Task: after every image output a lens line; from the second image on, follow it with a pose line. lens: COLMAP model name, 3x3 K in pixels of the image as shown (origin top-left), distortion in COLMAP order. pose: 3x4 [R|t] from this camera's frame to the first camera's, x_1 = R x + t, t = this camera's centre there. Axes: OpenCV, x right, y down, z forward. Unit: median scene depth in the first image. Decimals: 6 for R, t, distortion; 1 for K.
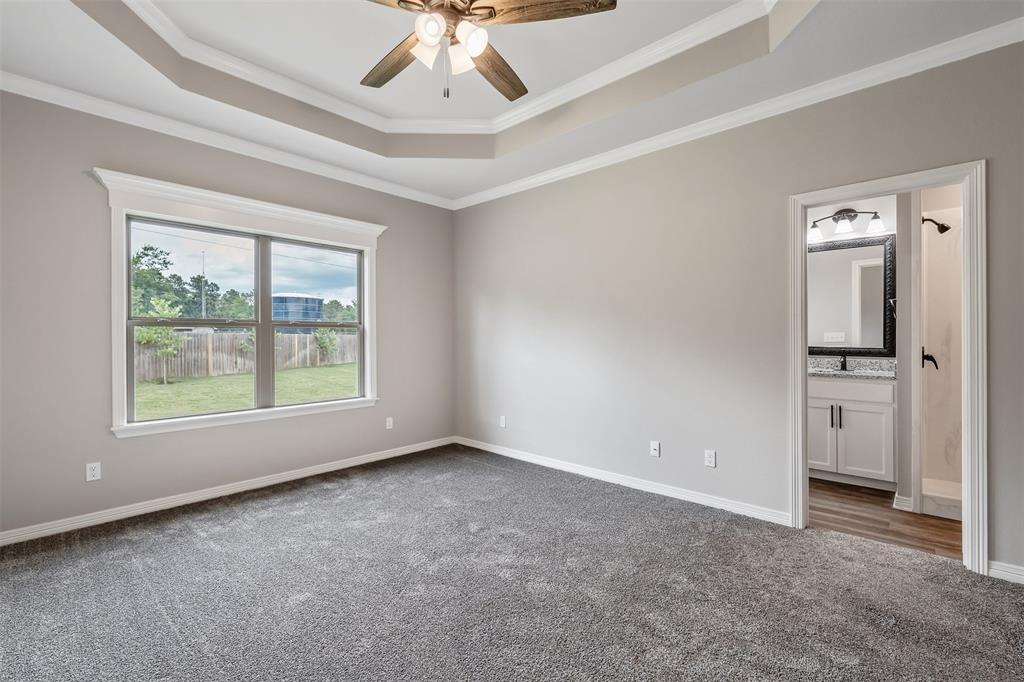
lens RADIAL K [[453.7, 0, 510.2], [0, 453.7, 339.8], [0, 0, 1]] dist [0.000345, -0.000137]
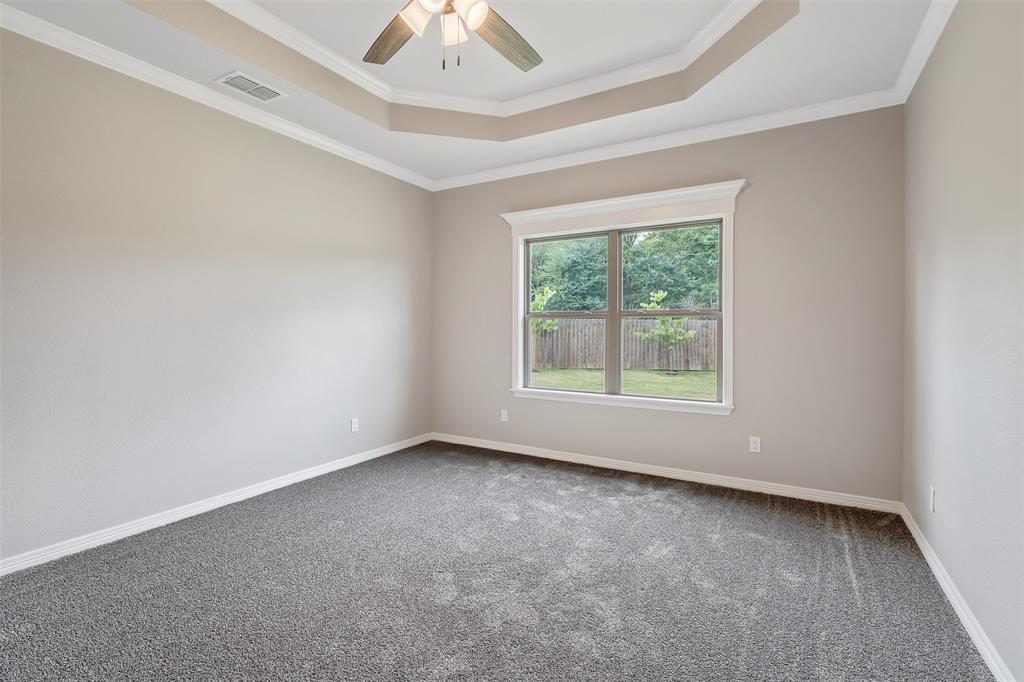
lens RADIAL K [[478.4, 0, 506.1], [0, 478.4, 333.8], [0, 0, 1]] dist [-0.002407, 0.000563]
pose [[0.194982, 0.016827, -0.980662, 0.509004], [-0.009320, 0.999839, 0.015303, -0.004800], [0.980762, 0.006156, 0.195108, 0.553545]]
